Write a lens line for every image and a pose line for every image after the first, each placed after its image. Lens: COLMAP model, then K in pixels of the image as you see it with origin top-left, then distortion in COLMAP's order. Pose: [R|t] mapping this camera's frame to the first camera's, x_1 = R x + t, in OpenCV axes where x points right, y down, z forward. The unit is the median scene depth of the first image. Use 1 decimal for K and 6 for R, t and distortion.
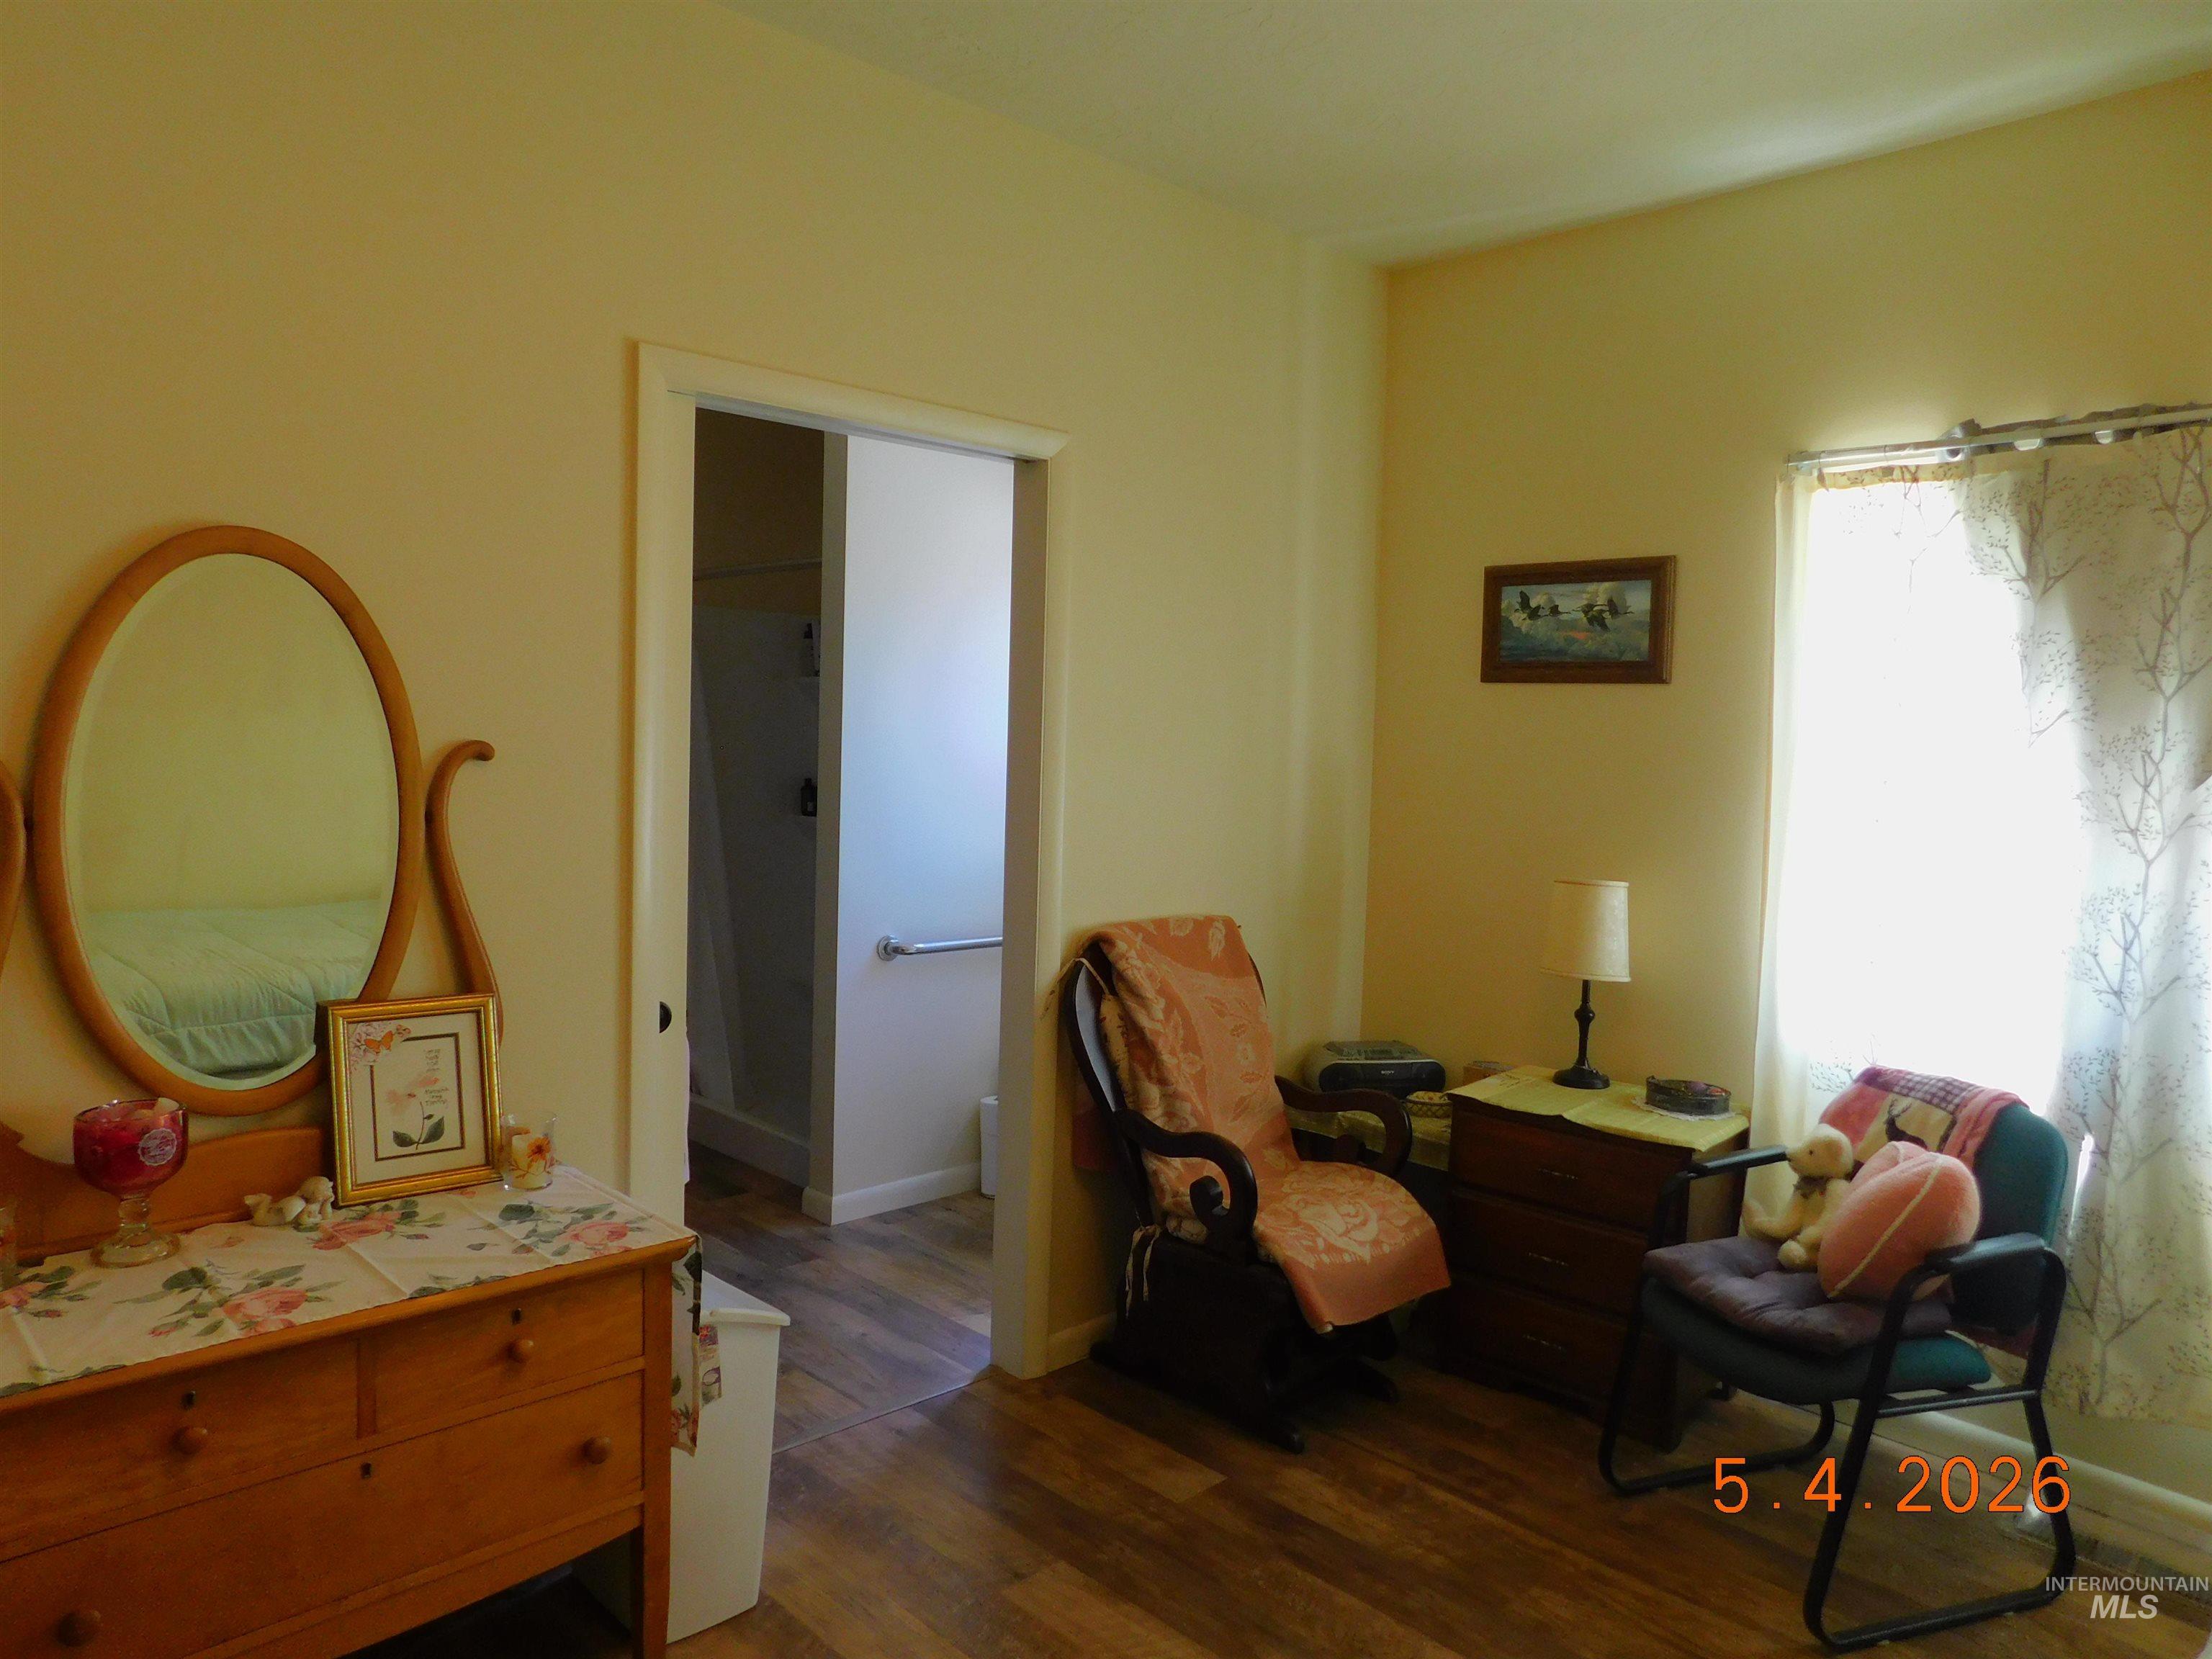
lens RADIAL K [[1485.9, 0, 1104.7], [0, 1485.9, 827.9], [0, 0, 1]] dist [-0.001823, 0.002909]
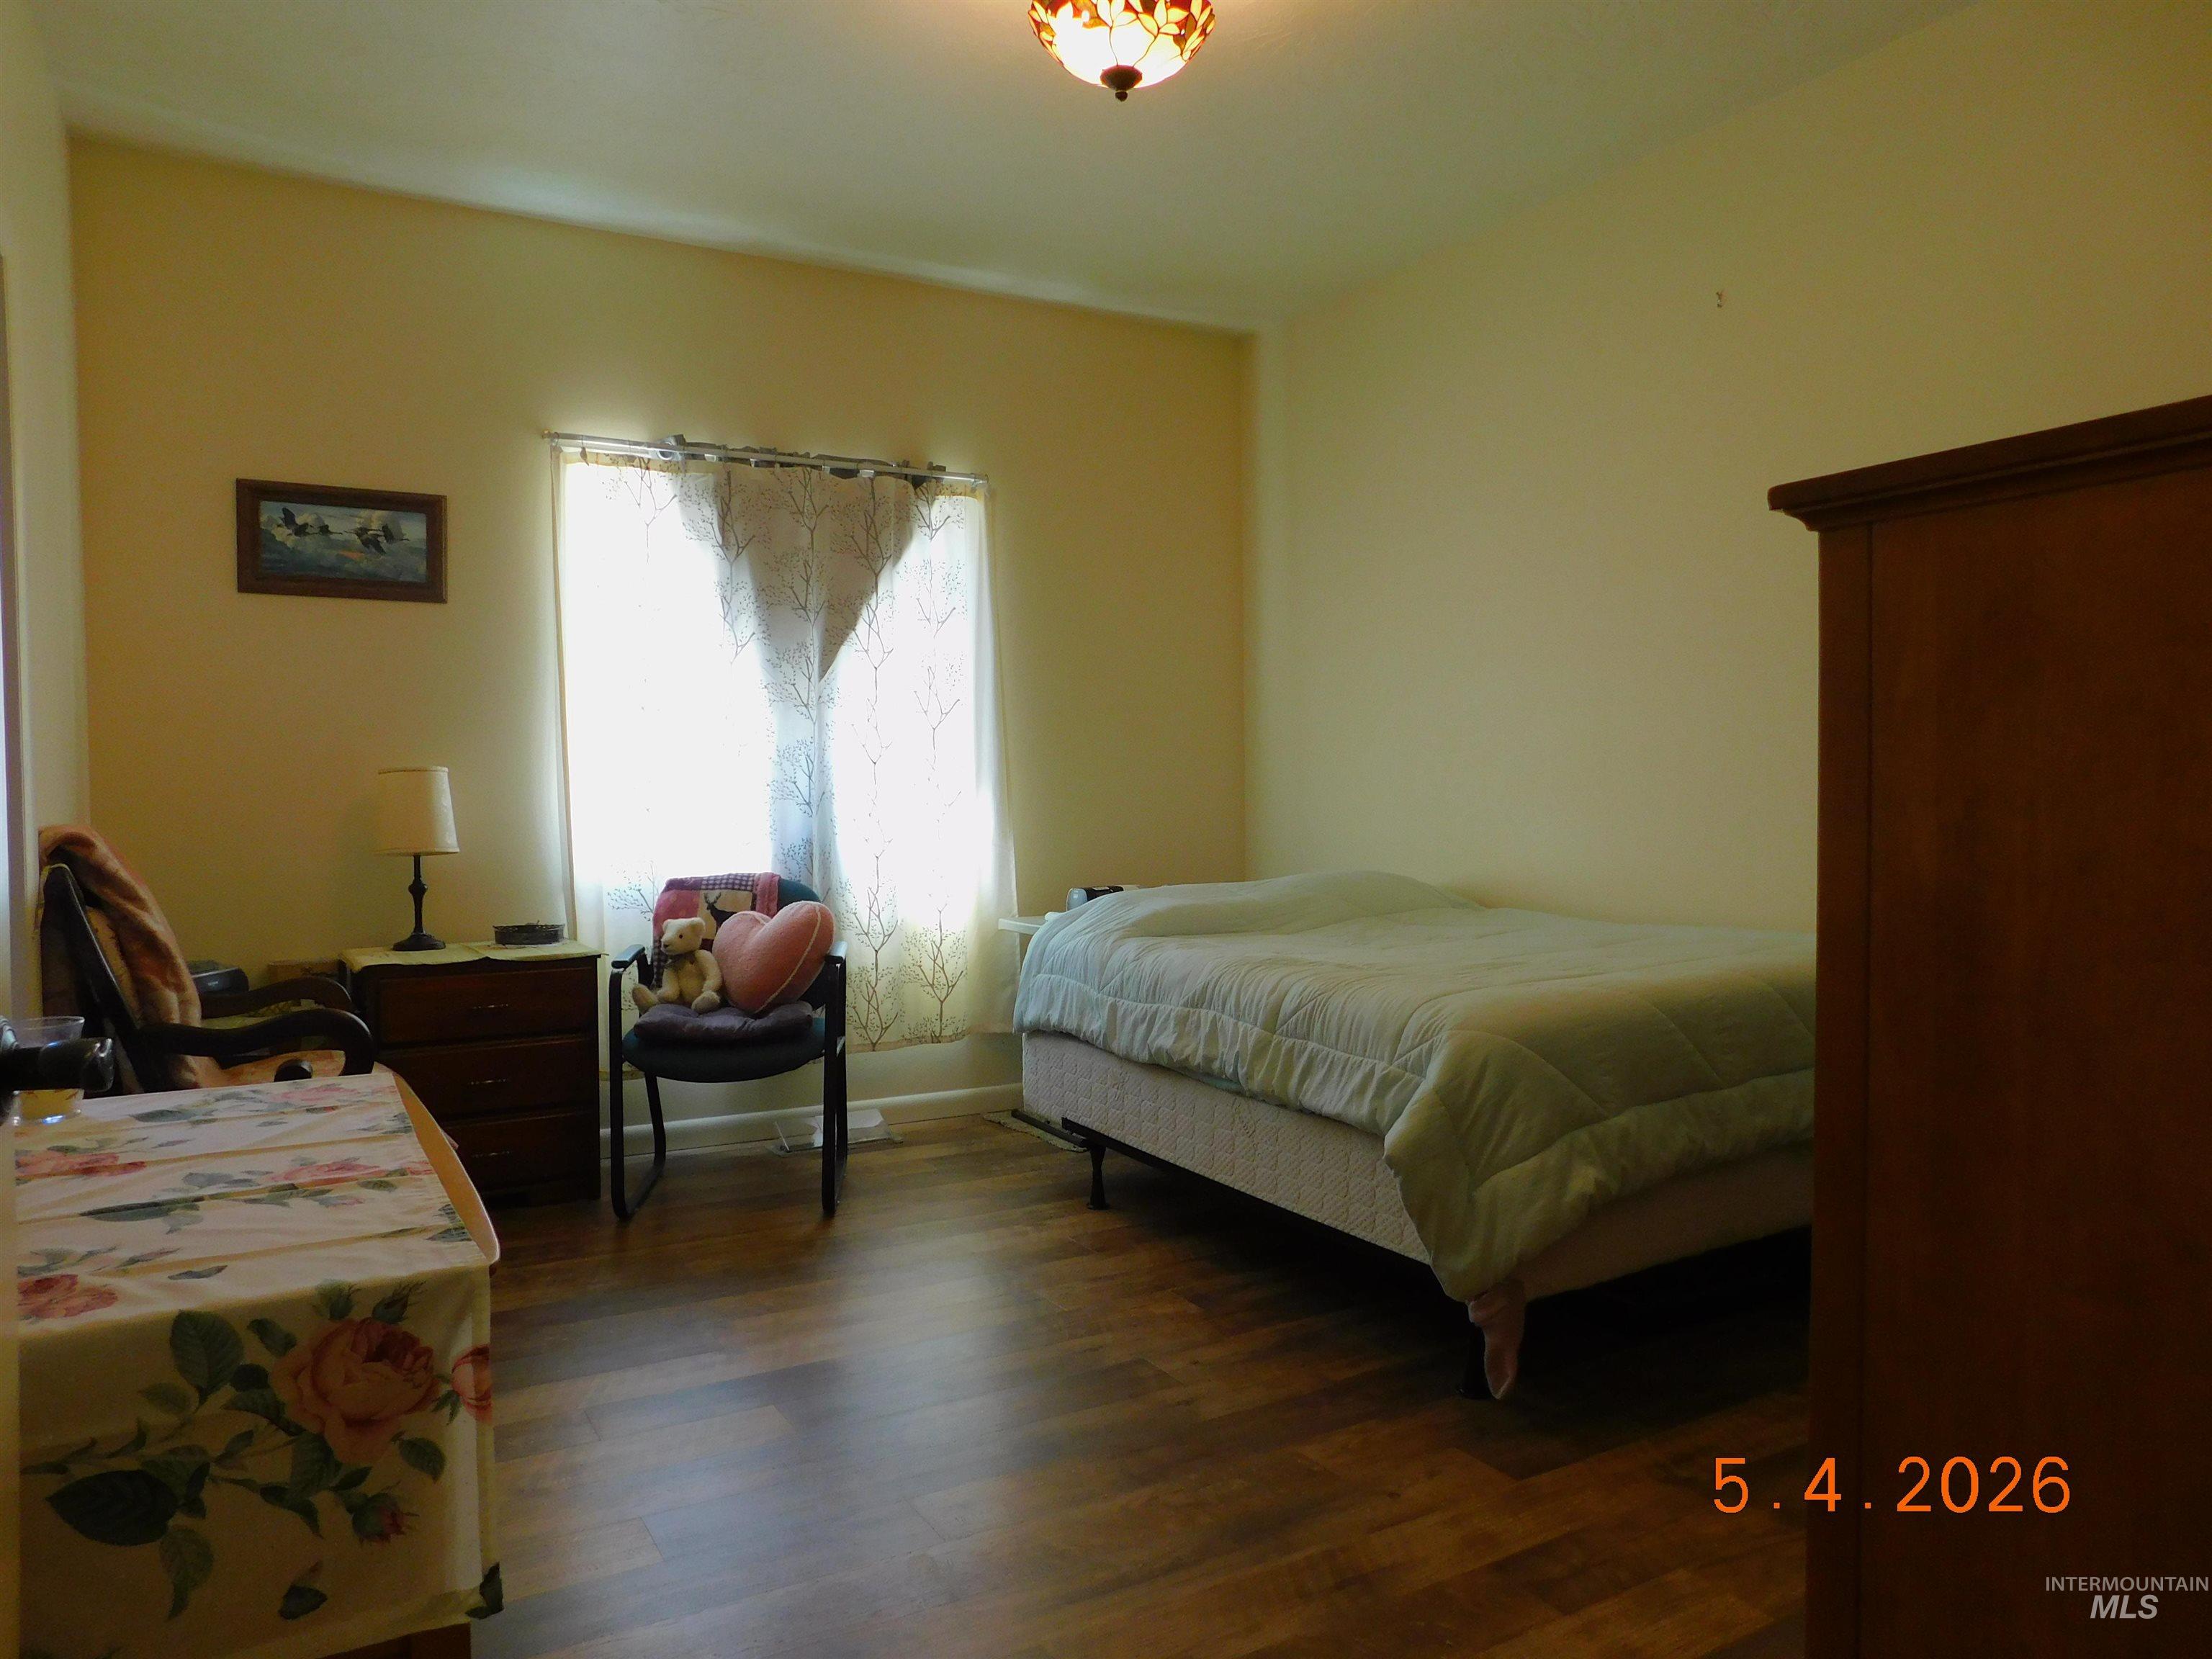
lens RADIAL K [[1485.9, 0, 1103.6], [0, 1485.9, 828.3], [0, 0, 1]] dist [-0.001823, 0.002909]
pose [[0.268196, -0.060762, 0.961446, -0.644186], [0.078519, 0.996067, 0.041047, 0.075874], [-0.960159, 0.064483, 0.271912, 0.186928]]
